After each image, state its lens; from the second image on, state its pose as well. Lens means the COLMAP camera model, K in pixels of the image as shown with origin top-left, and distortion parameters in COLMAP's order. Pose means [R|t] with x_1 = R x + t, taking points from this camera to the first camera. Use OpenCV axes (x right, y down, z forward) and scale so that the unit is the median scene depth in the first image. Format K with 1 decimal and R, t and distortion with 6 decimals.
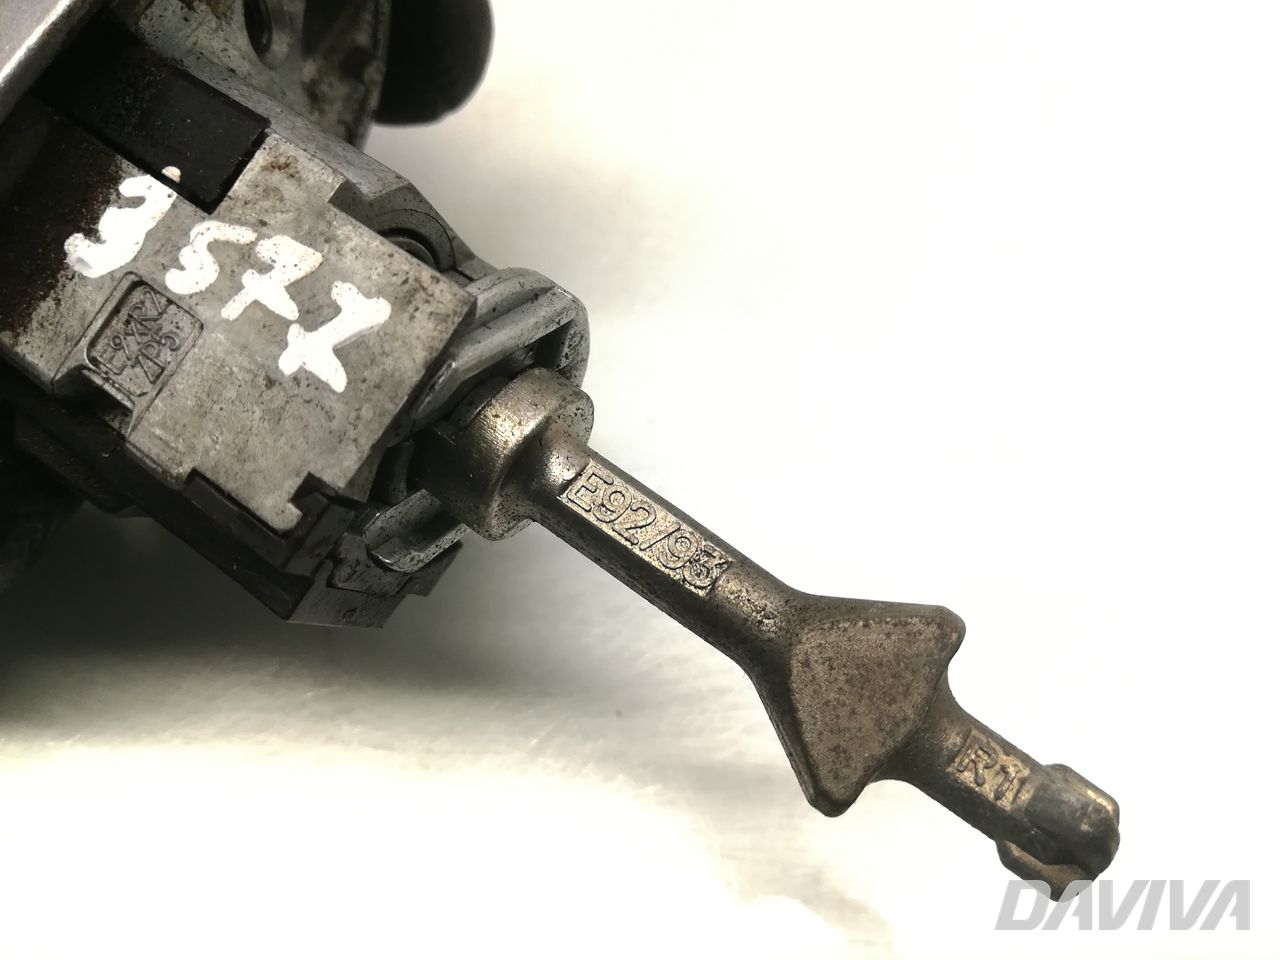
lens RADIAL K [[888.7, 0, 640.0], [0, 888.7, 480.0], [0, 0, 1]] dist [0.003075, -0.073781]
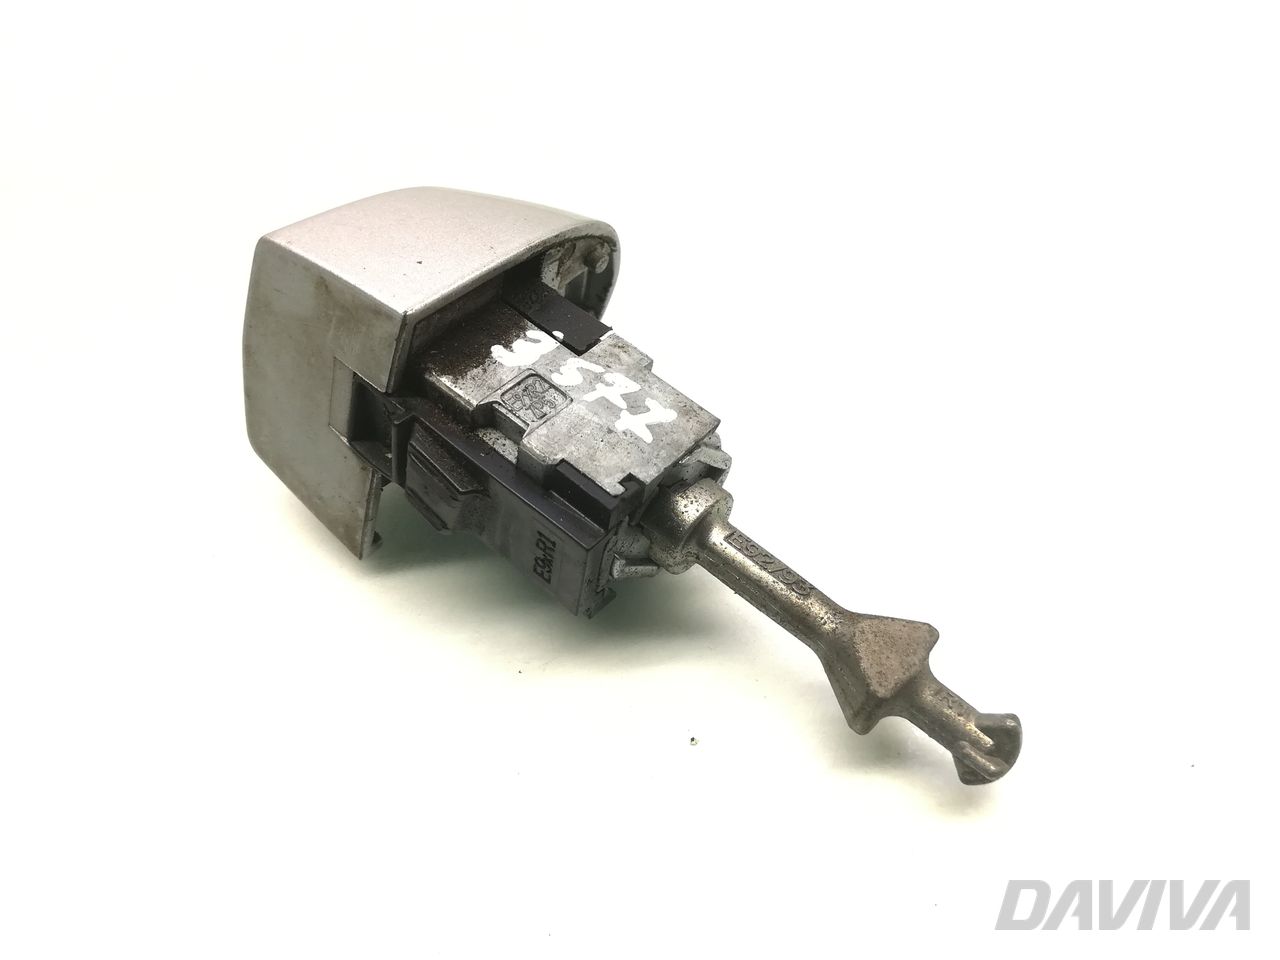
lens RADIAL K [[888.7, 0, 640.0], [0, 888.7, 480.0], [0, 0, 1]] dist [0.003075, -0.073781]
pose [[0.956172, 0.253748, 0.146106, -0.597089], [-0.157770, 0.866839, -0.472968, 0.861374], [-0.246665, 0.429187, 0.868881, -0.624391]]
